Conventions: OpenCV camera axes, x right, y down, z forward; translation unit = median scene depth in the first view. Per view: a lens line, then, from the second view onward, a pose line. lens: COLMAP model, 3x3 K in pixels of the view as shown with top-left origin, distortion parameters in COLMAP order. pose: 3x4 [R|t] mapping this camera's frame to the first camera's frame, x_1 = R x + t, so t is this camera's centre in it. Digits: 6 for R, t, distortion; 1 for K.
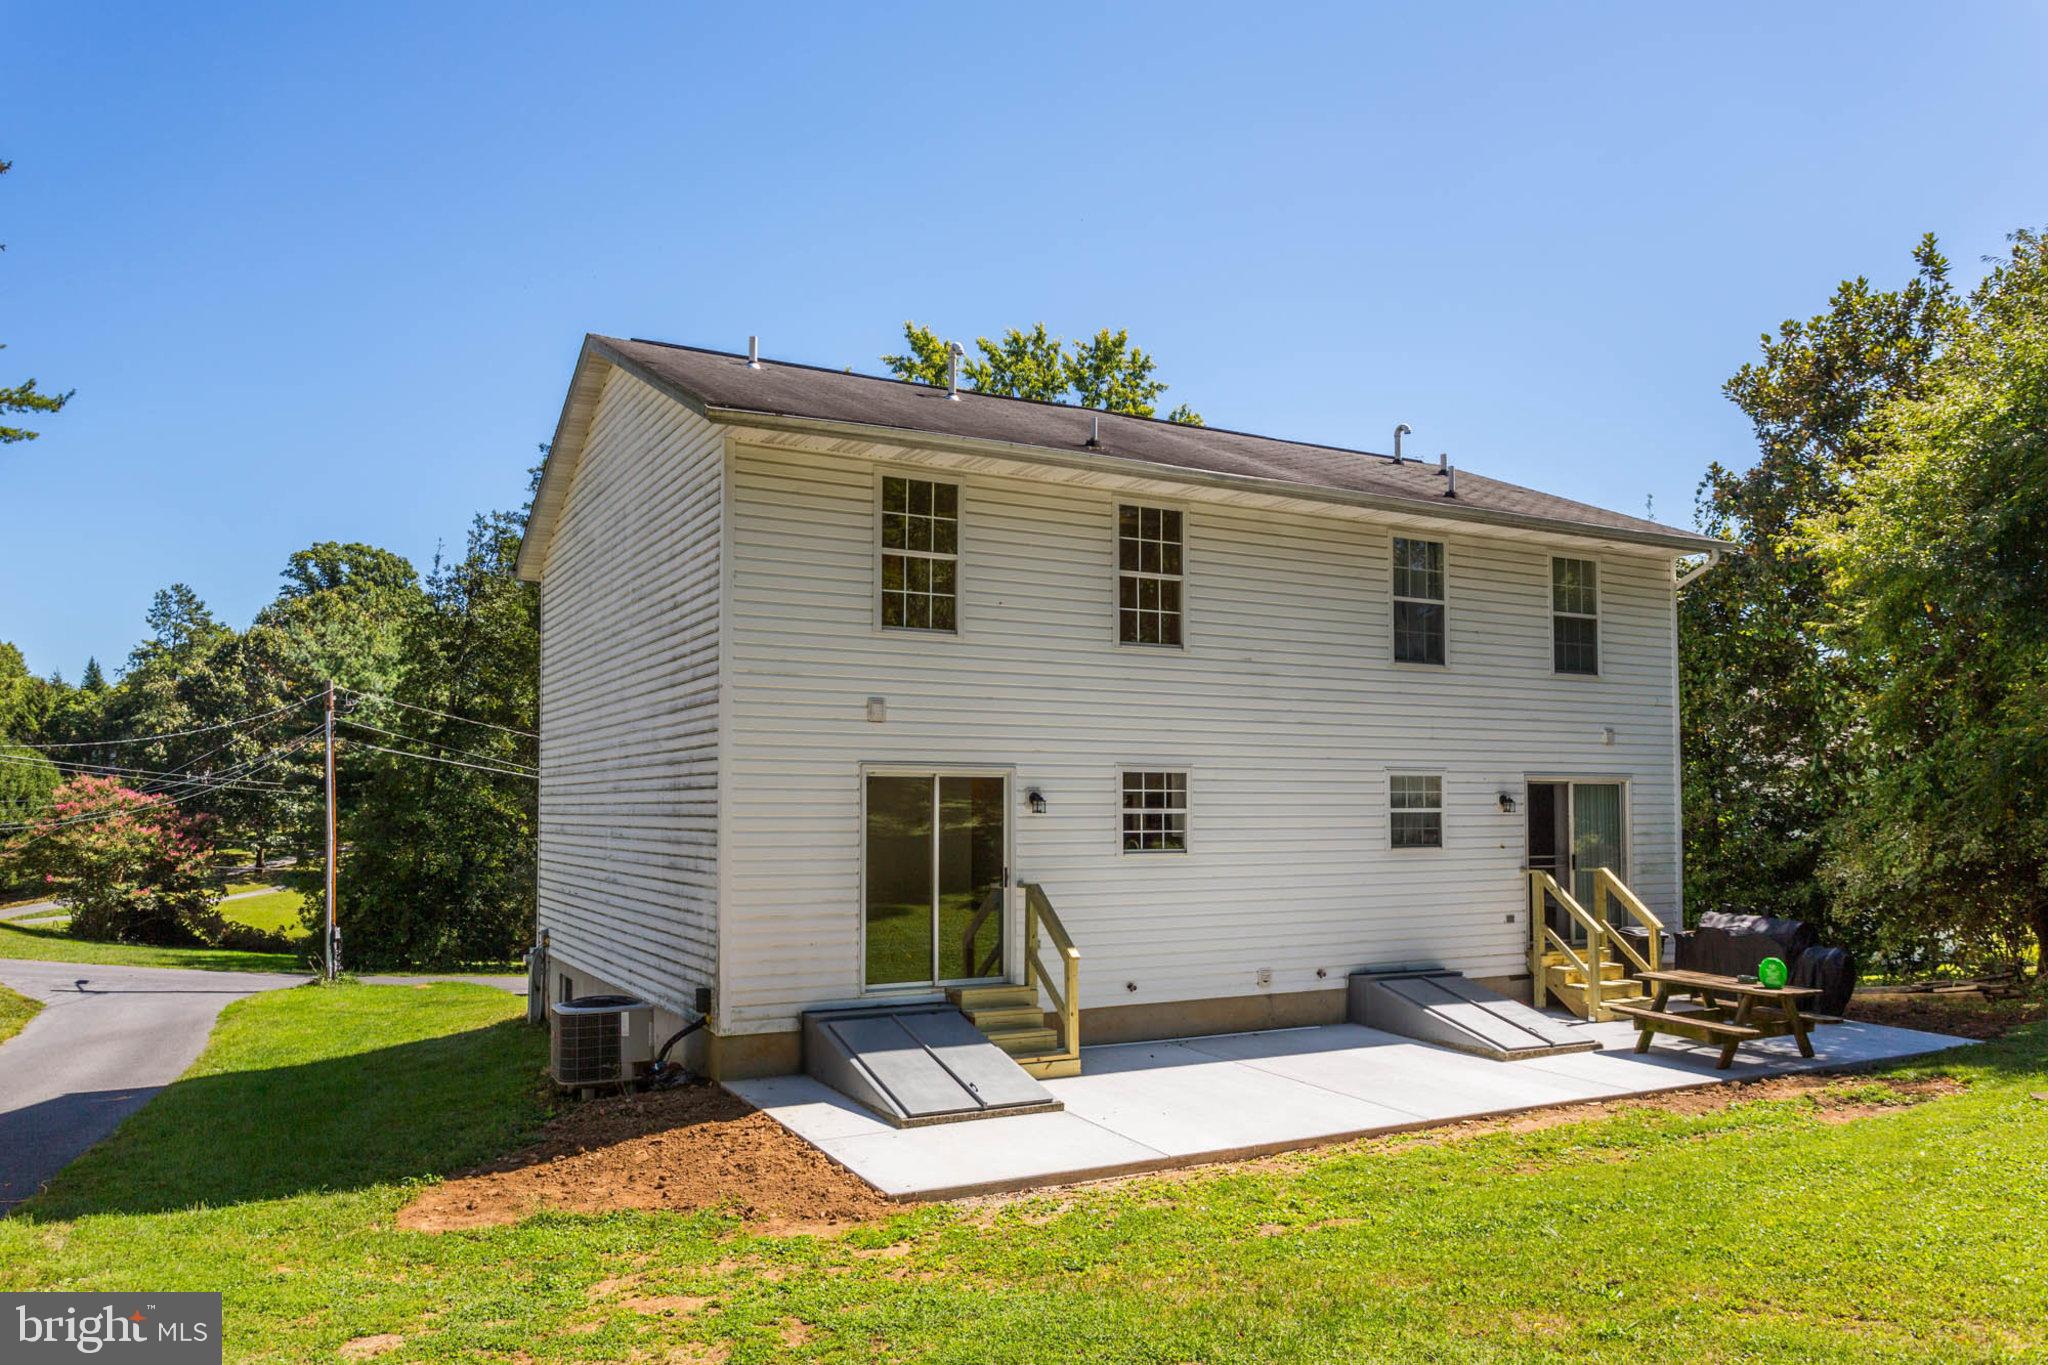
lens RADIAL K [[1453.8, 0, 1024.0], [0, 1453.8, 682.5], [0, 0, 1]] dist [-0.002600, 0.001555]
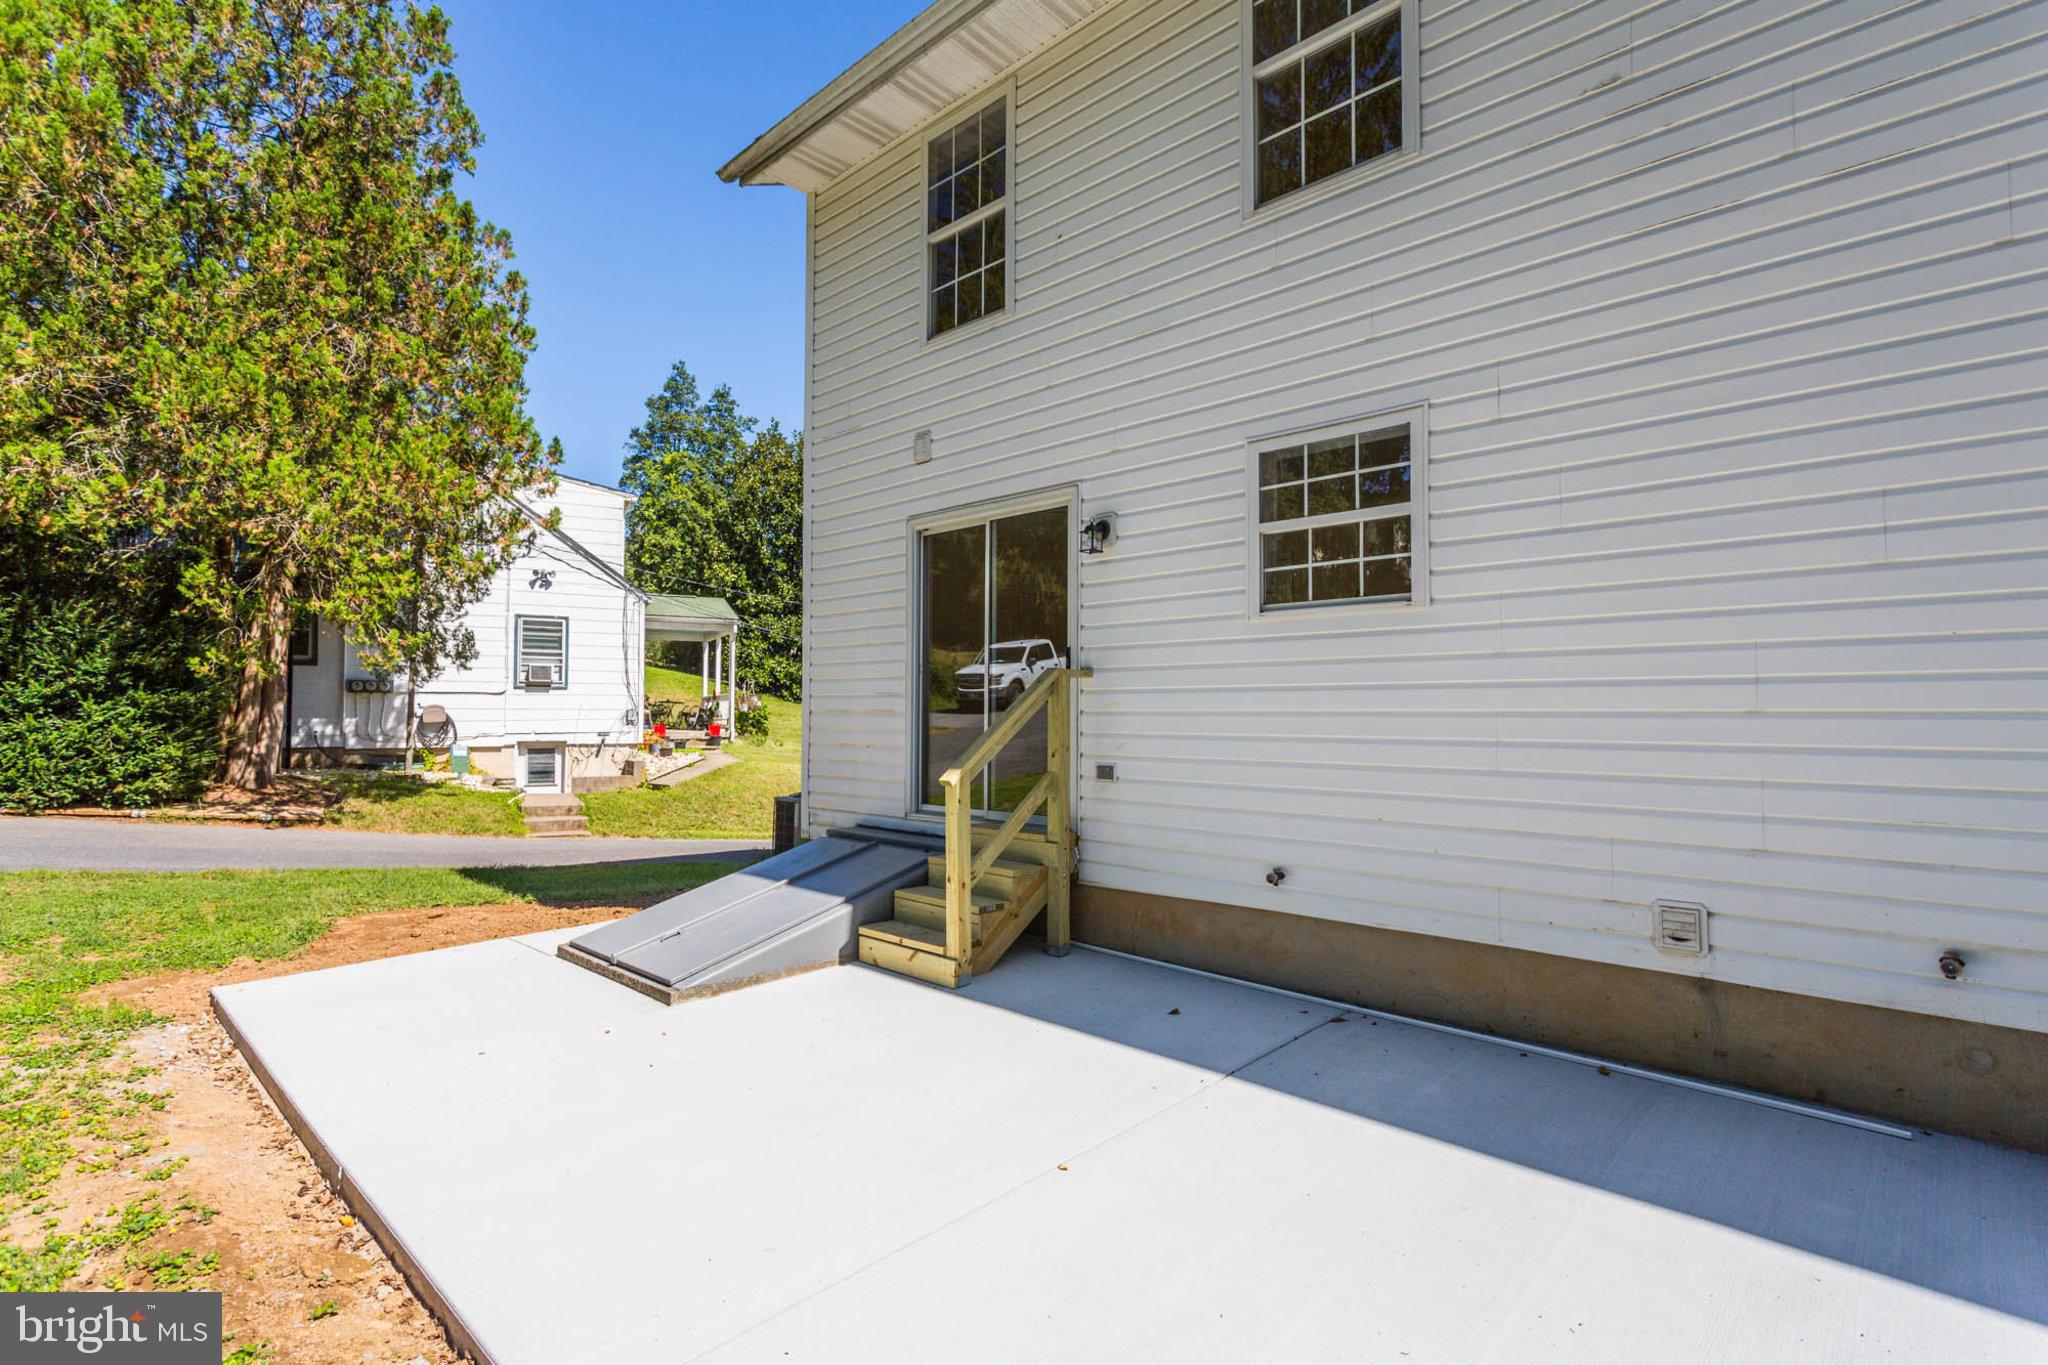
lens RADIAL K [[967.0, 0, 1024.0], [0, 967.0, 682.5], [0, 0, 1]] dist [-0.000323, 0.000247]
pose [[0.301124, -0.034819, -0.952949, 0.355479], [0.074576, 0.997132, -0.012868, 0.136778], [0.950664, -0.067193, 0.302857, 0.796811]]
